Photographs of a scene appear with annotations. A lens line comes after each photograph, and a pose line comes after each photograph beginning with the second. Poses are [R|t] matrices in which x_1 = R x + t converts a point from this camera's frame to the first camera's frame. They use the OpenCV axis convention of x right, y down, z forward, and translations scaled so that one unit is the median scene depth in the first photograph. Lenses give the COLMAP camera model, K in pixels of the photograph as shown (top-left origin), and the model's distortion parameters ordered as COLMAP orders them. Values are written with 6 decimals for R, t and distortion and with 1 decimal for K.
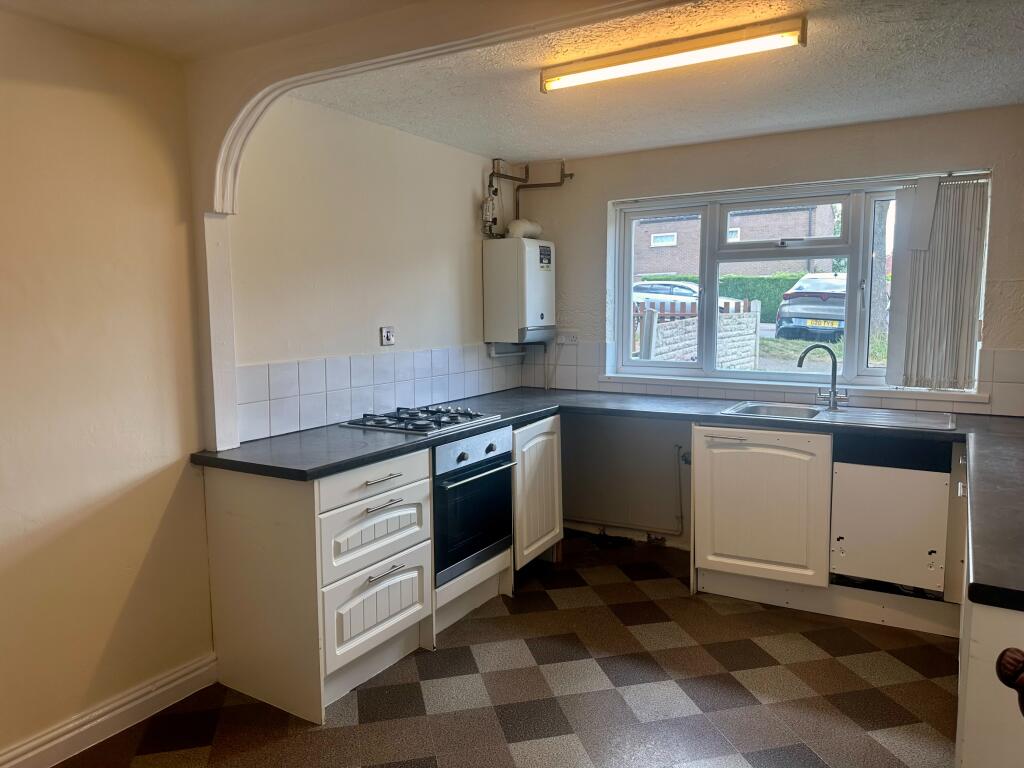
lens RADIAL K [[726.8, 0, 512.4], [0, 726.8, 384.9], [0, 0, 1]] dist [0.050659, -0.012614]
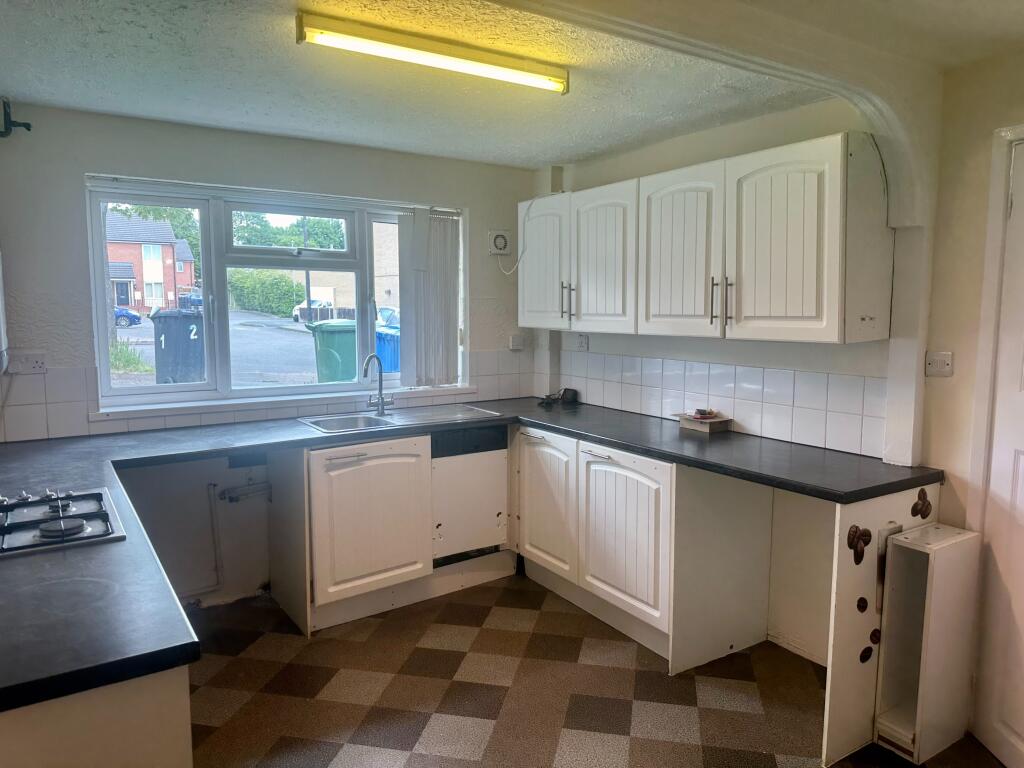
lens RADIAL K [[726.8, 0, 516.0], [0, 726.8, 381.7], [0, 0, 1]] dist [0.050659, -0.012614]
pose [[0.430588, -0.088407, 0.898208, -0.445486], [0.101115, 0.993651, 0.049328, -0.047528], [-0.896866, 0.069583, 0.436794, 0.375035]]
